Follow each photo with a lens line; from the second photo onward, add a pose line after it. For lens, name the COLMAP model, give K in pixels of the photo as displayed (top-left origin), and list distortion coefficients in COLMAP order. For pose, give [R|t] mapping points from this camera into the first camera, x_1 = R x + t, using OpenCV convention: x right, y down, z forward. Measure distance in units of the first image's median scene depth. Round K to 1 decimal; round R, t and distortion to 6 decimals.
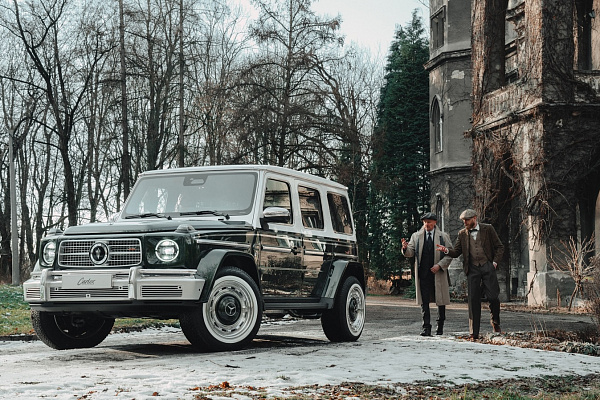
lens RADIAL K [[1222.6, 0, 301.7], [0, 1222.6, 184.1], [0, 0, 1]] dist [0.598651, -0.129930]
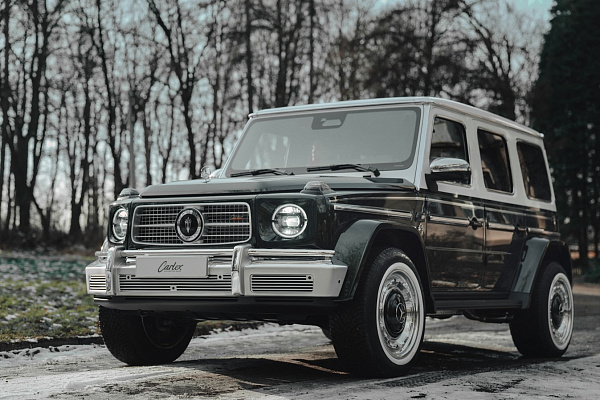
lens RADIAL K [[1222.6, 0, 301.7], [0, 1222.6, 184.1], [0, 0, 1]] dist [0.598651, -0.129930]
pose [[0.994334, -0.004334, -0.106214, -0.030060], [0.006675, 0.999742, 0.021692, 0.018240], [0.106093, -0.022278, 0.994107, 0.319785]]
